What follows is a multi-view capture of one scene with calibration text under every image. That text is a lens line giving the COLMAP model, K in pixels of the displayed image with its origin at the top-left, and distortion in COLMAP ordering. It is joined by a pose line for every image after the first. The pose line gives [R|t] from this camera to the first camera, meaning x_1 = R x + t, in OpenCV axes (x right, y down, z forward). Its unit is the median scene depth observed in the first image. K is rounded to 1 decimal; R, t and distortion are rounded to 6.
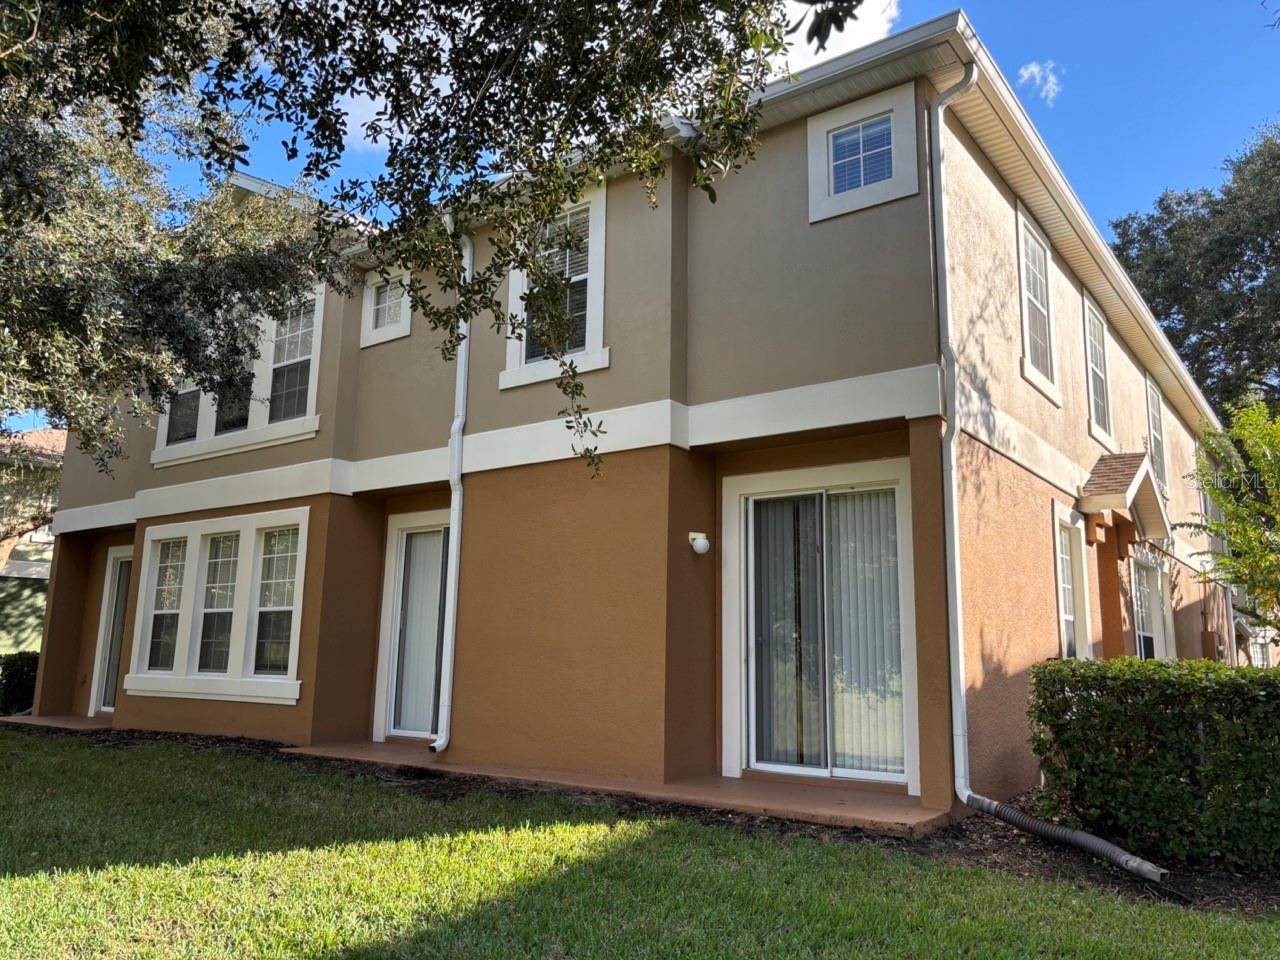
lens RADIAL K [[963.7, 0, 645.3], [0, 963.7, 480.9], [0, 0, 1]] dist [0.043599, -0.048547]
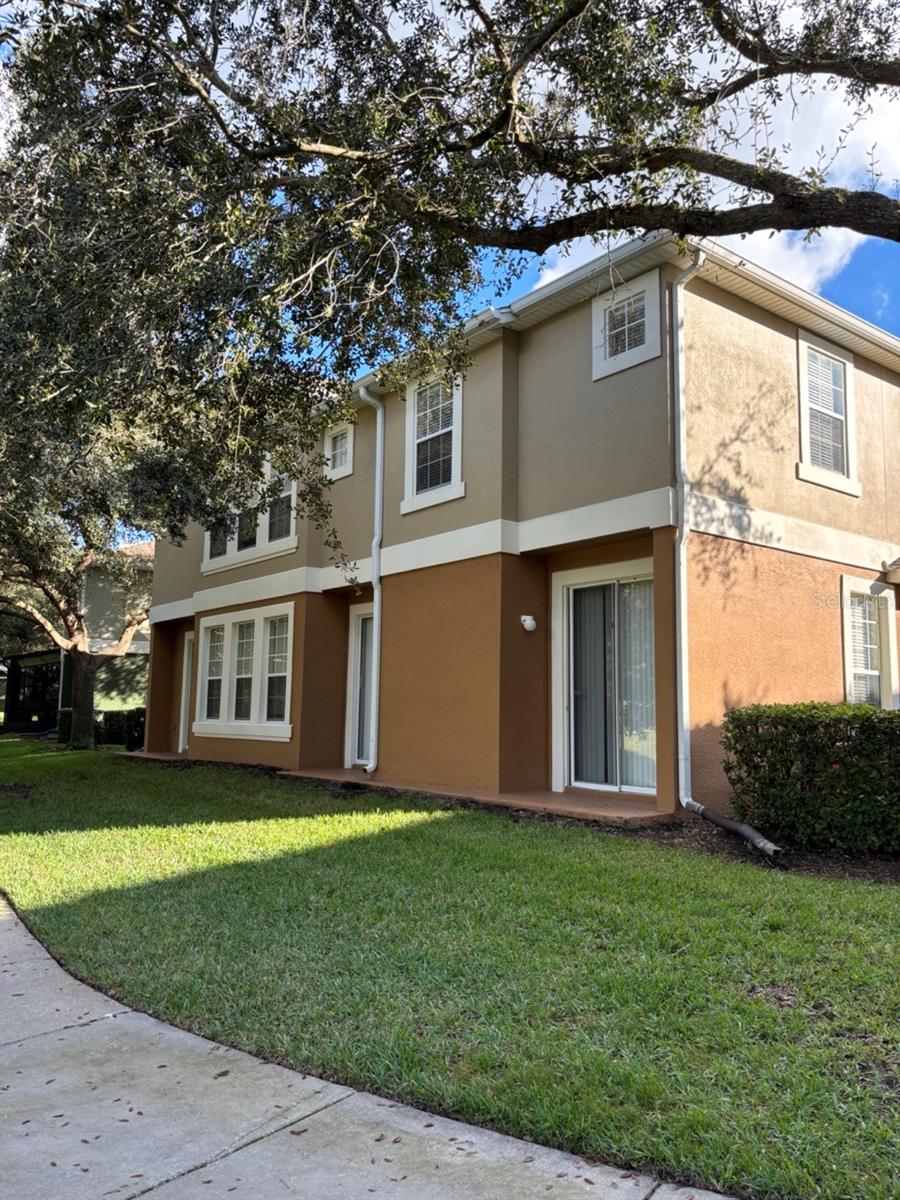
lens RADIAL K [[903.5, 0, 447.5], [0, 903.5, 600.5], [0, 0, 1]] dist [0.043599, -0.048547]
pose [[0.962075, -0.037961, -0.270131, 0.266077], [0.052730, 0.997472, 0.047629, -0.031312], [0.267640, -0.060066, 0.961645, -0.236546]]
